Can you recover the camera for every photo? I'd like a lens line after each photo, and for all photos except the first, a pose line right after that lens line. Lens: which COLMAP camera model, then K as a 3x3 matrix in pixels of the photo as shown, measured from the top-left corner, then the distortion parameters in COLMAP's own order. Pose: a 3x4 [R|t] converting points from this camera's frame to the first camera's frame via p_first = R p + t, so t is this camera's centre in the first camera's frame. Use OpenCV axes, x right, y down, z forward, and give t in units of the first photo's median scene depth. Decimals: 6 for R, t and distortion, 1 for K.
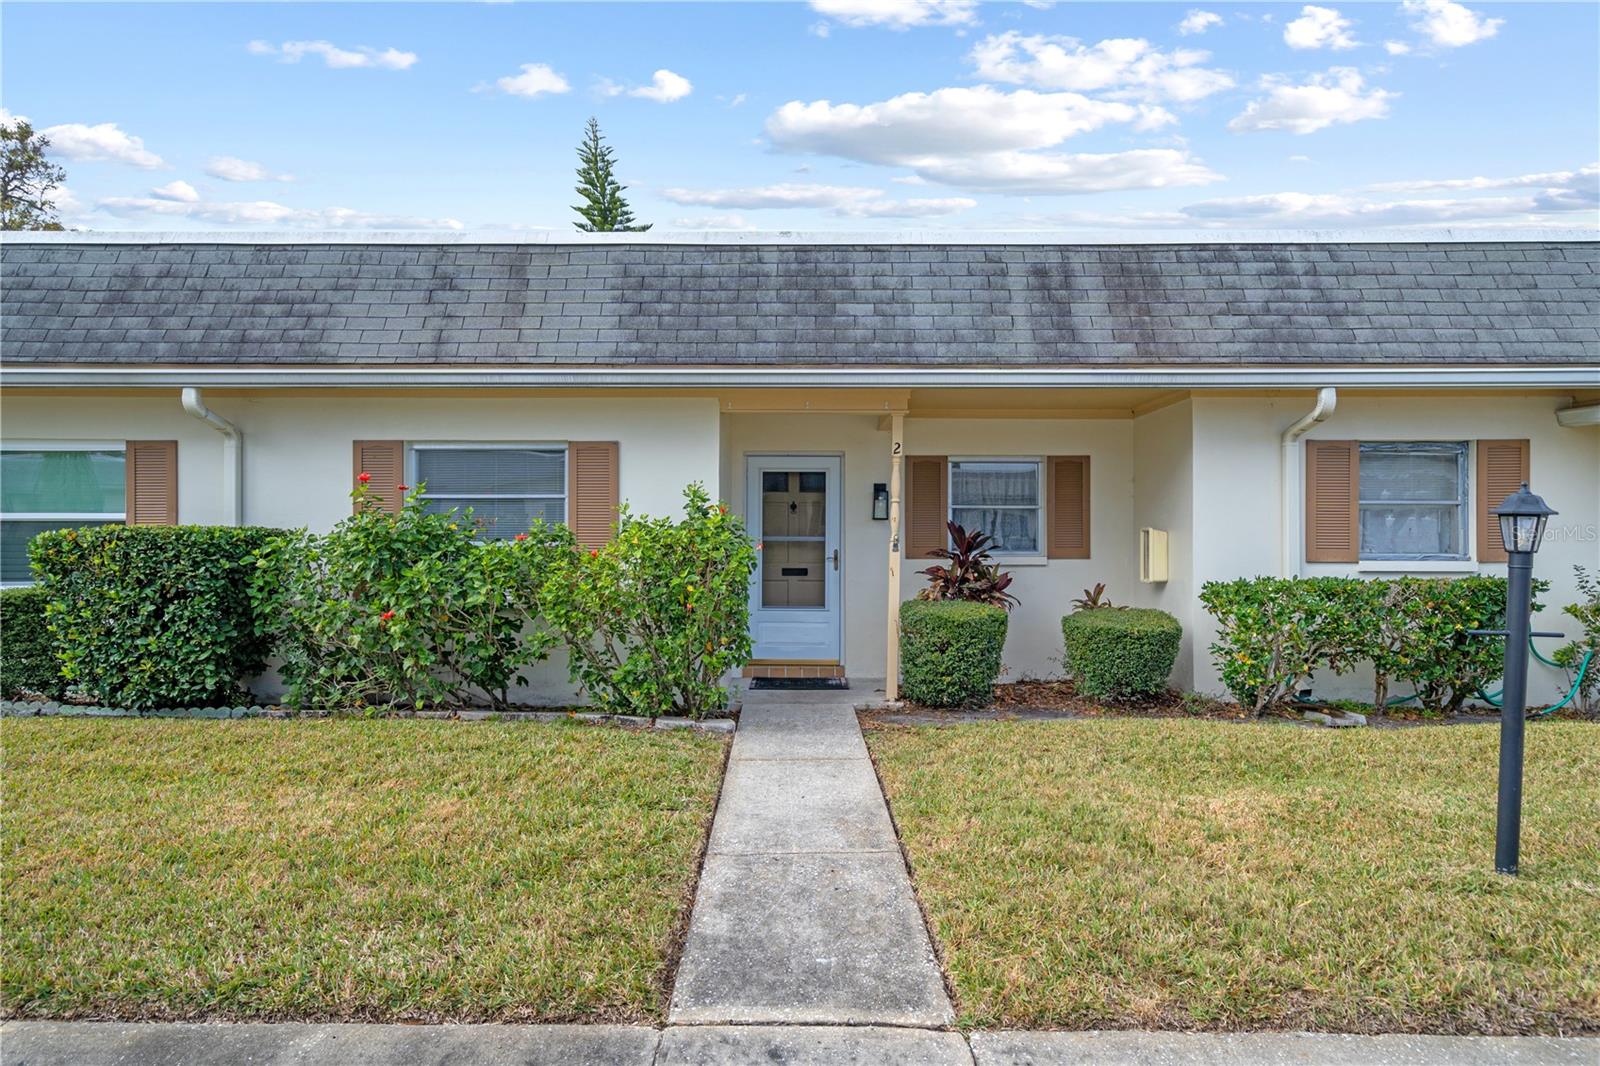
lens RADIAL K [[846.7, 0, 802.2], [0, 846.7, 527.6], [0, 0, 1]] dist [-0.002139, 0.001899]
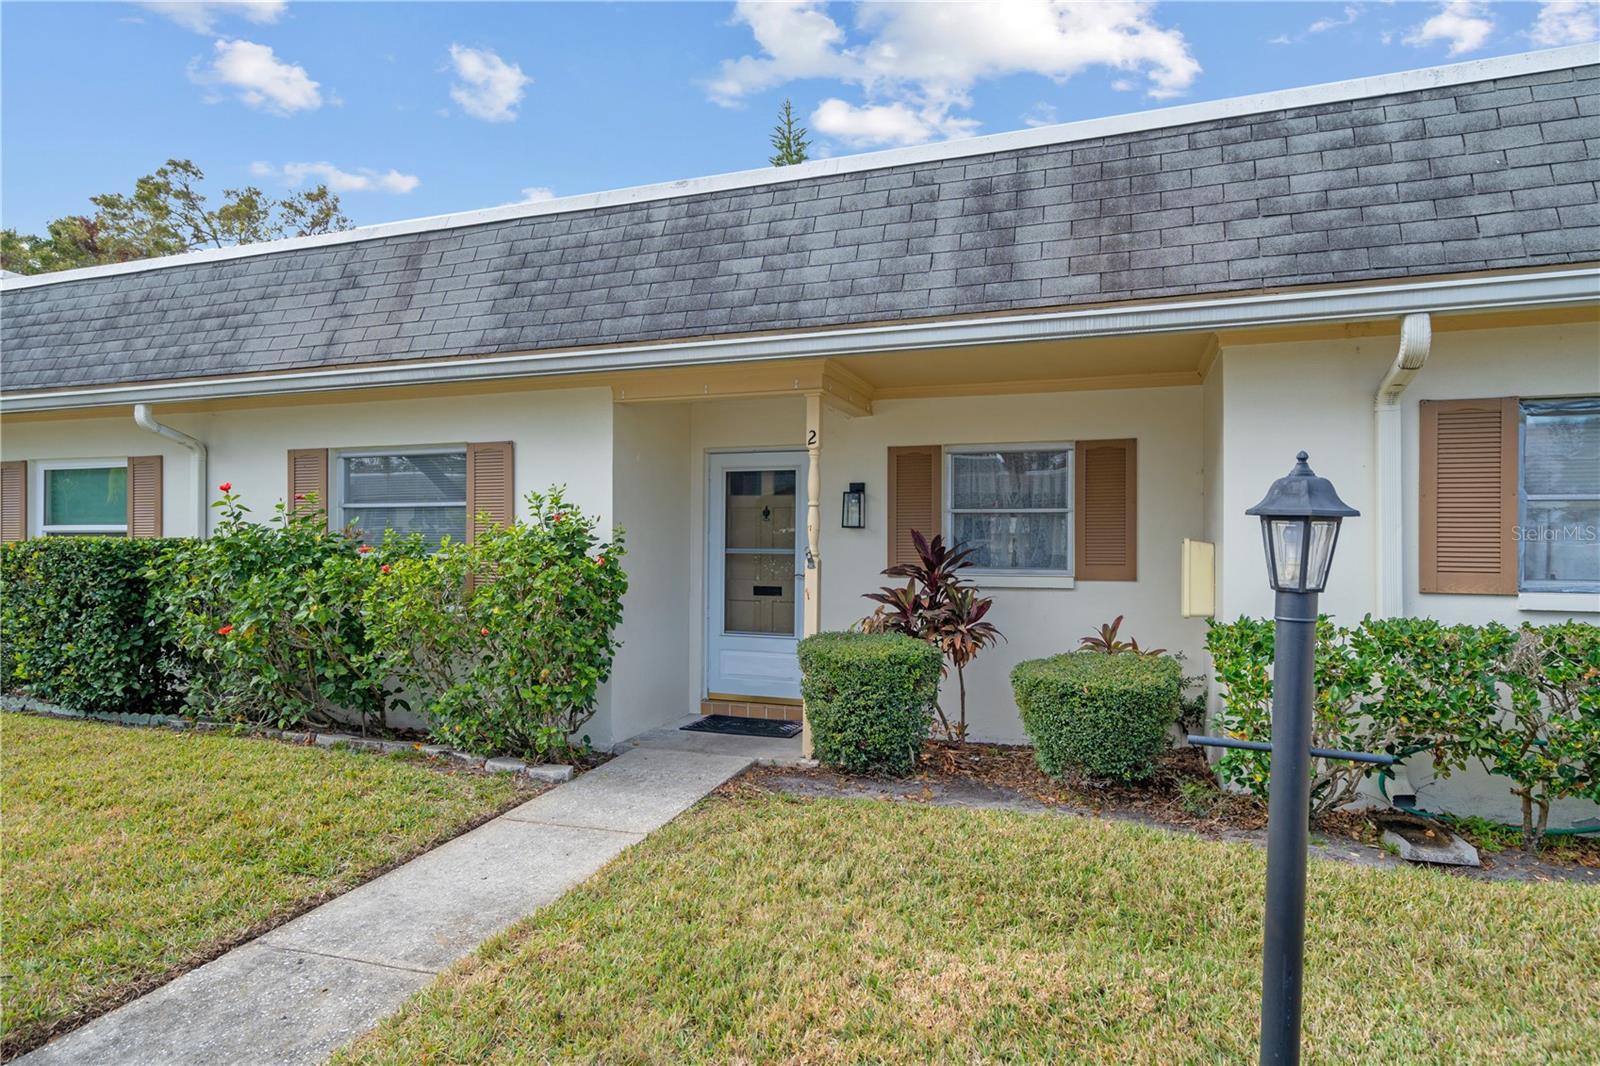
lens RADIAL K [[910.3, 0, 799.2], [0, 910.3, 533.2], [0, 0, 1]] dist [-0.000473, 0.003439]
pose [[0.942259, -0.002091, -0.334879, 0.396716], [0.001255, 0.999996, -0.002713, -0.002417], [0.334883, 0.002136, 0.942257, 0.204560]]
